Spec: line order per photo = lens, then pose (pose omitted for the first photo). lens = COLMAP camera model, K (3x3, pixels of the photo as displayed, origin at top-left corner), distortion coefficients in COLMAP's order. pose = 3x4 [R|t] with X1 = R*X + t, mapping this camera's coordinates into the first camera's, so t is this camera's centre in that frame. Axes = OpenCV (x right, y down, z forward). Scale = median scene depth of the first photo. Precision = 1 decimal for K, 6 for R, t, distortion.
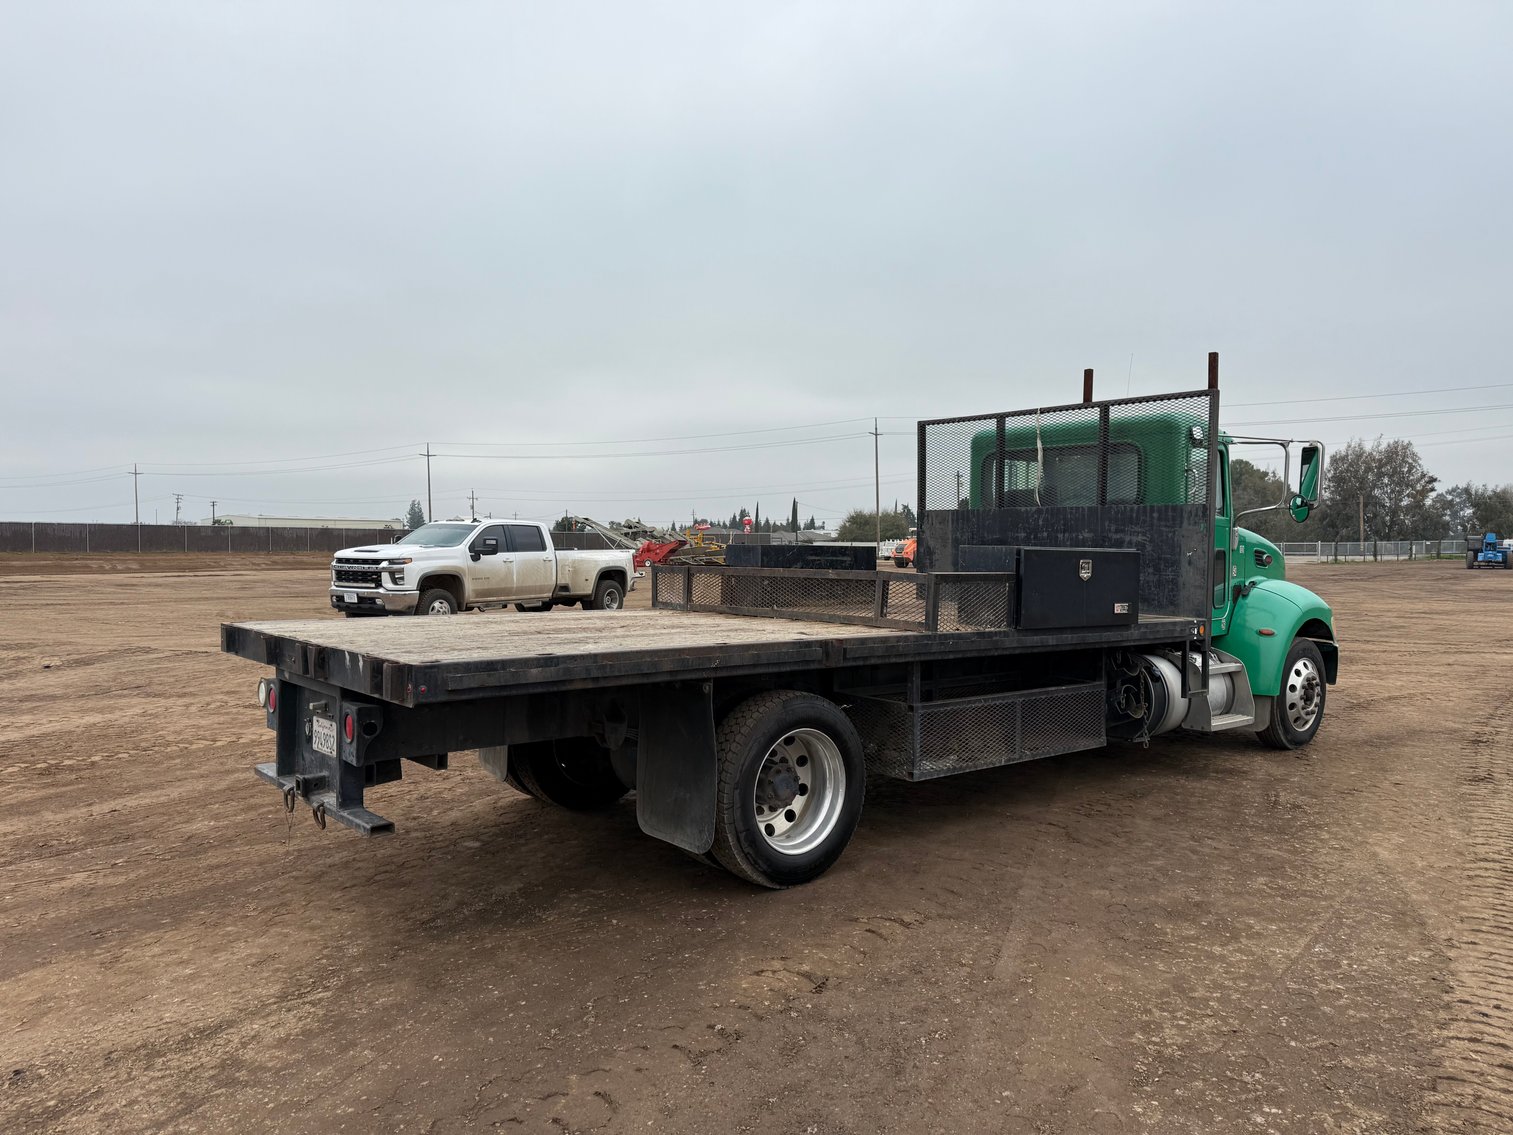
lens RADIAL K [[1076.1, 0, 697.5], [0, 1076.1, 566.5], [0, 0, 1]] dist [-0.025555, -0.001079]
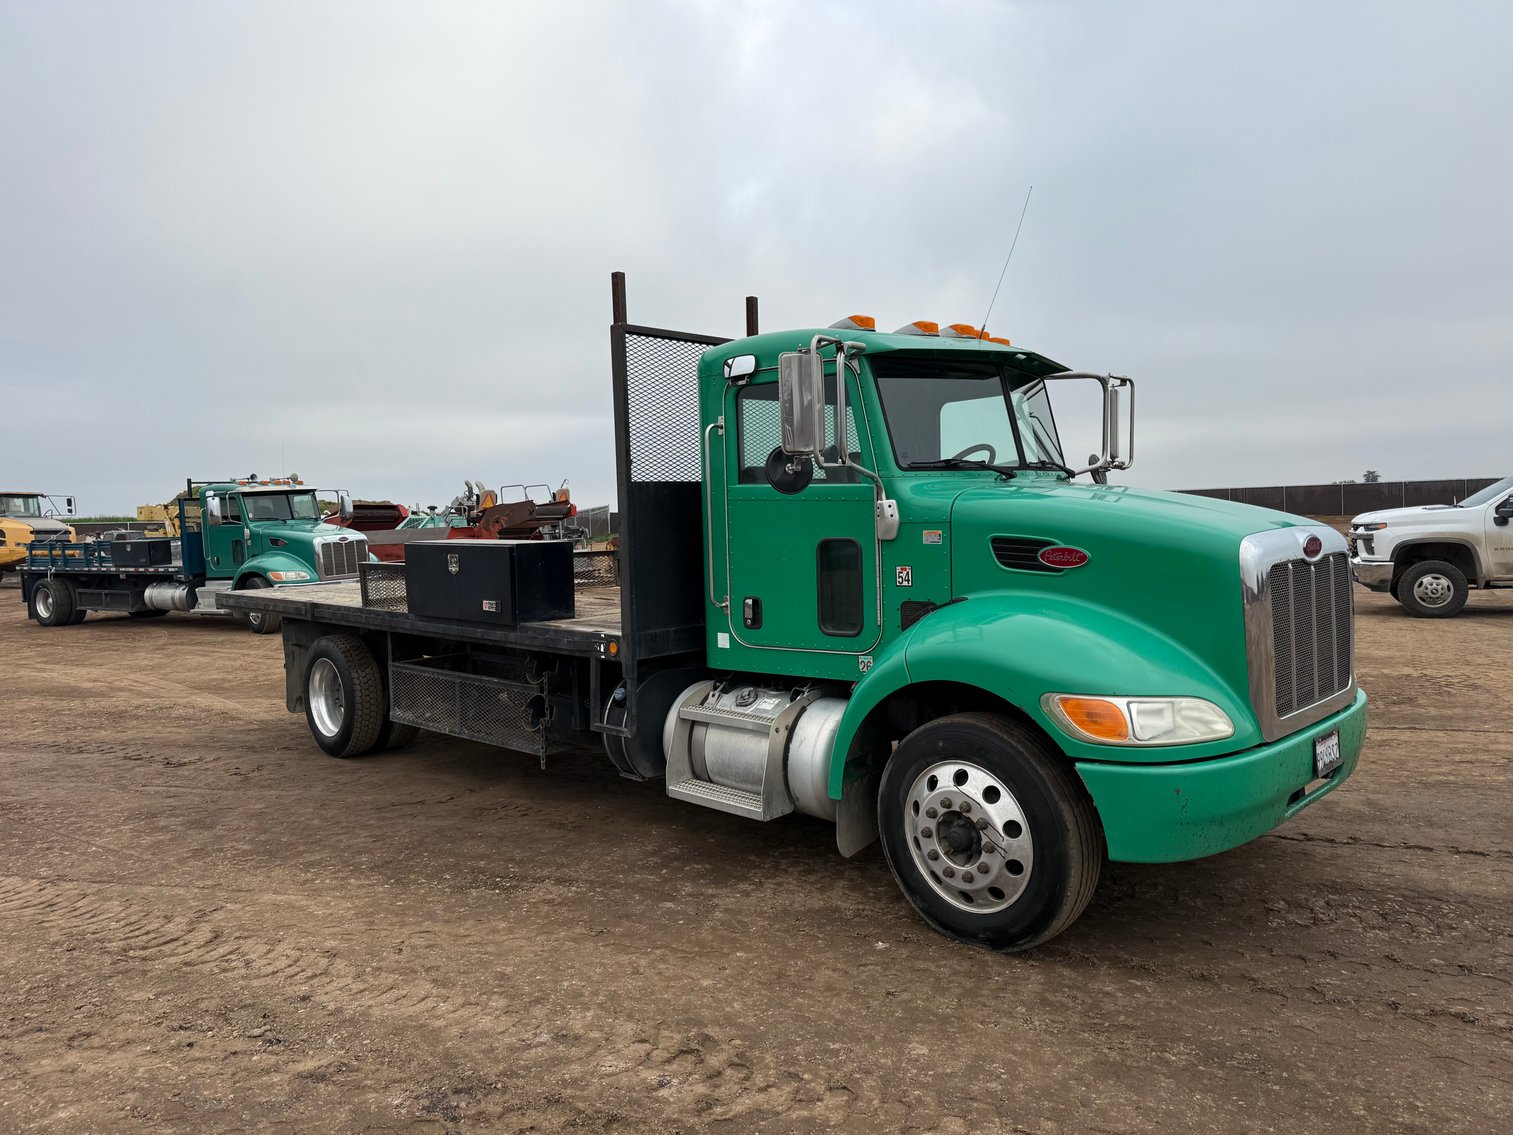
lens RADIAL K [[1078.6, 0, 763.0], [0, 1078.6, 574.2], [0, 0, 1]] dist [0.006161, -0.003503]
pose [[0.151637, 0.044254, -0.987445, 1.132298], [0.008597, 0.998900, 0.046088, -0.024966], [0.988399, -0.015478, 0.151089, 0.907661]]
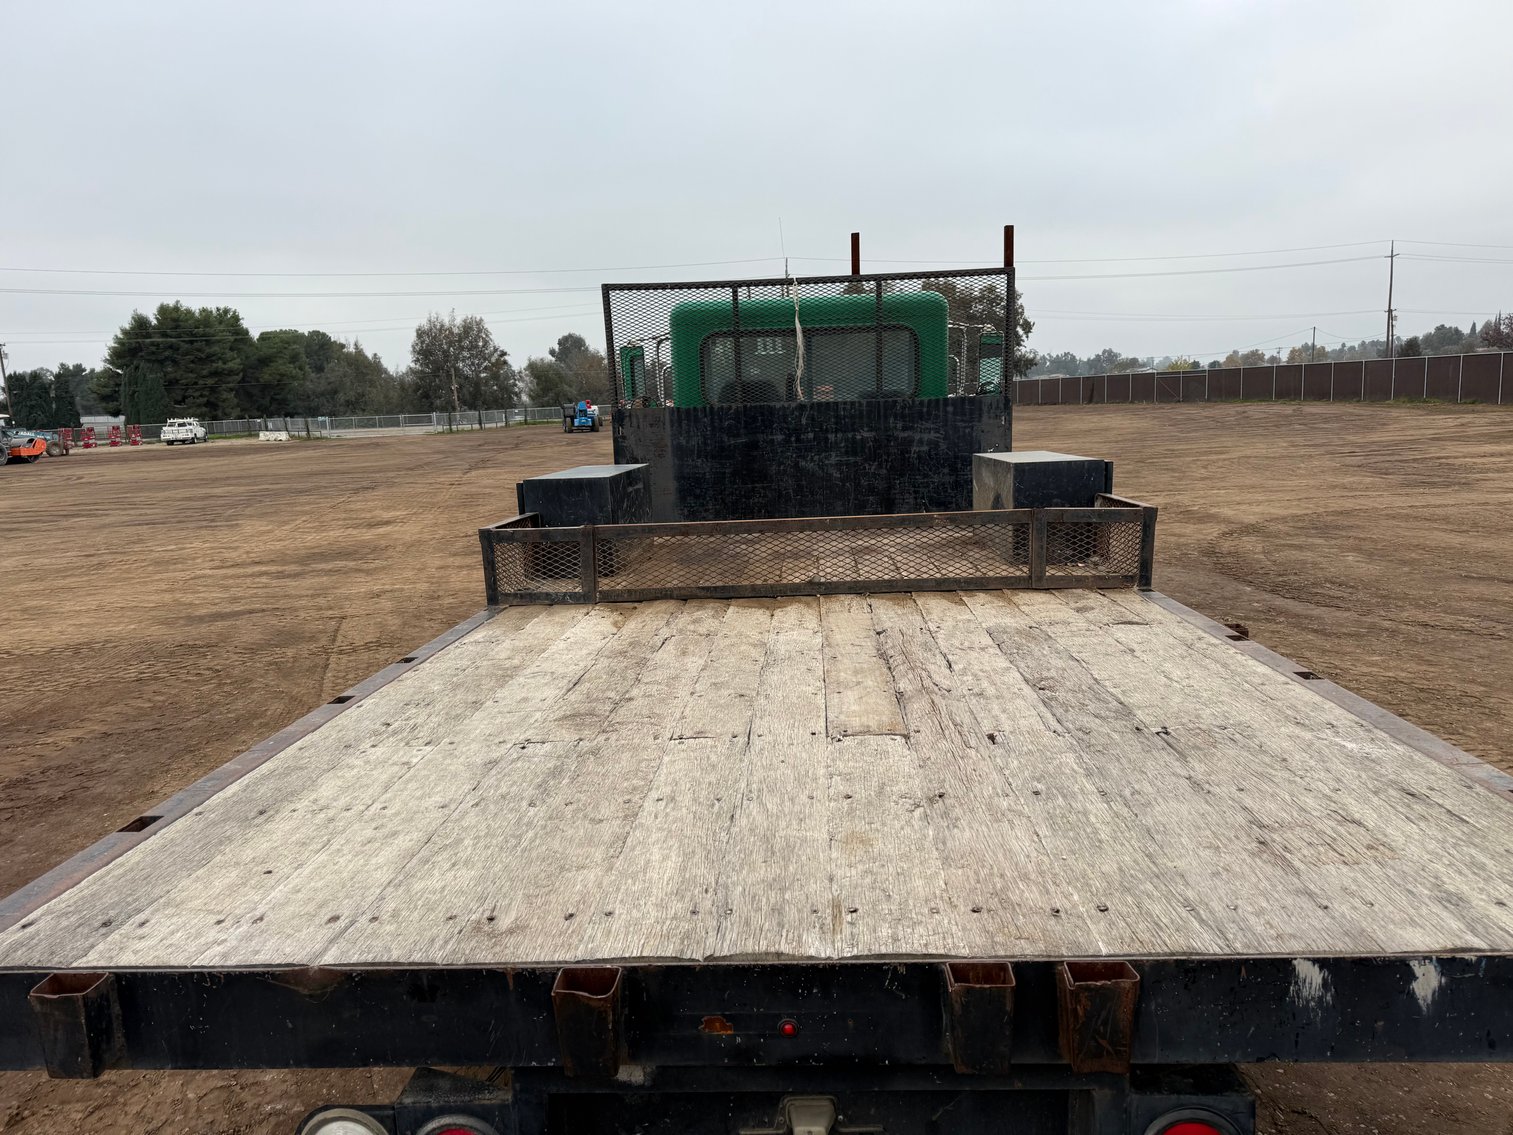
lens RADIAL K [[1054.9, 0, 758.3], [0, 1054.9, 597.1], [0, 0, 1]] dist [0.105118, -0.140123]
pose [[0.639916, -0.165481, 0.750416, -0.360927], [0.054717, 0.983871, 0.170303, -0.051017], [-0.766495, -0.067919, 0.638649, 0.518542]]
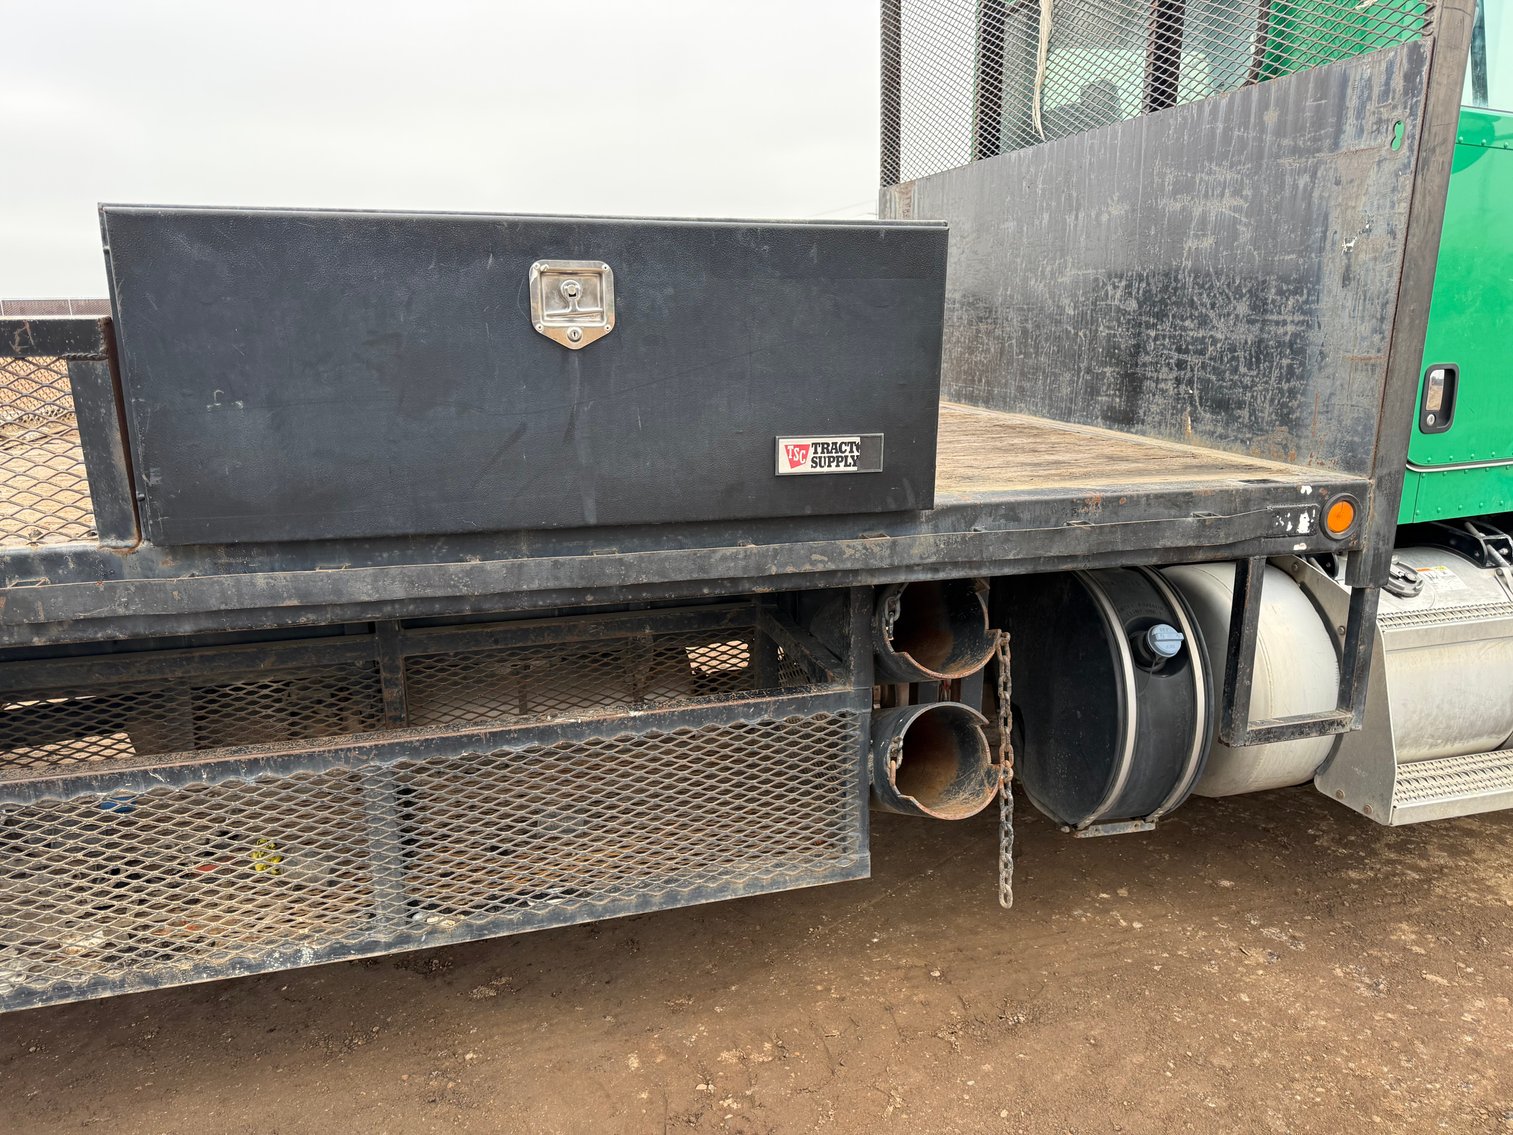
lens RADIAL K [[1078.6, 0, 763.0], [0, 1078.6, 574.2], [0, 0, 1]] dist [0.006161, -0.003503]
pose [[0.925142, 0.070687, -0.372982, 0.401107], [0.013722, 0.975642, 0.218939, 0.008004], [0.379373, -0.207667, 0.901638, 0.622029]]
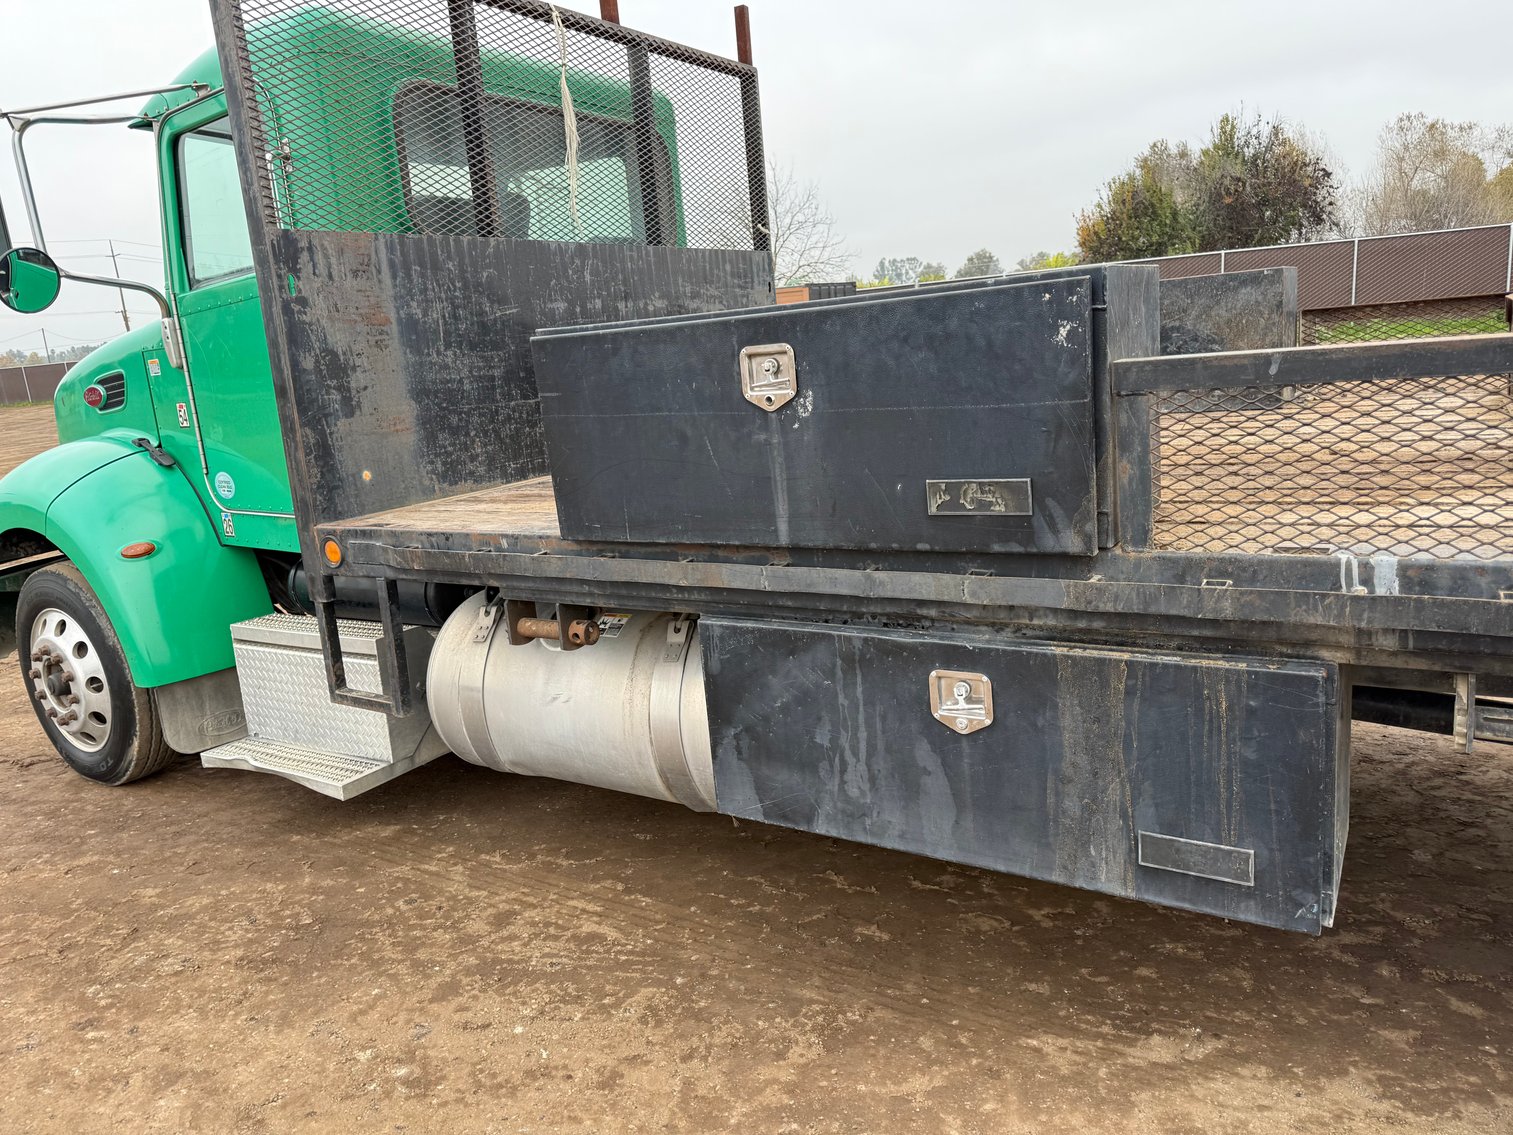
lens RADIAL K [[1078.6, 0, 763.0], [0, 1078.6, 574.2], [0, 0, 1]] dist [0.006161, -0.003503]
pose [[-0.355600, -0.188956, 0.915338, -0.160301], [0.086463, 0.968500, 0.233521, -0.020277], [-0.930630, 0.162183, -0.328061, 1.160033]]
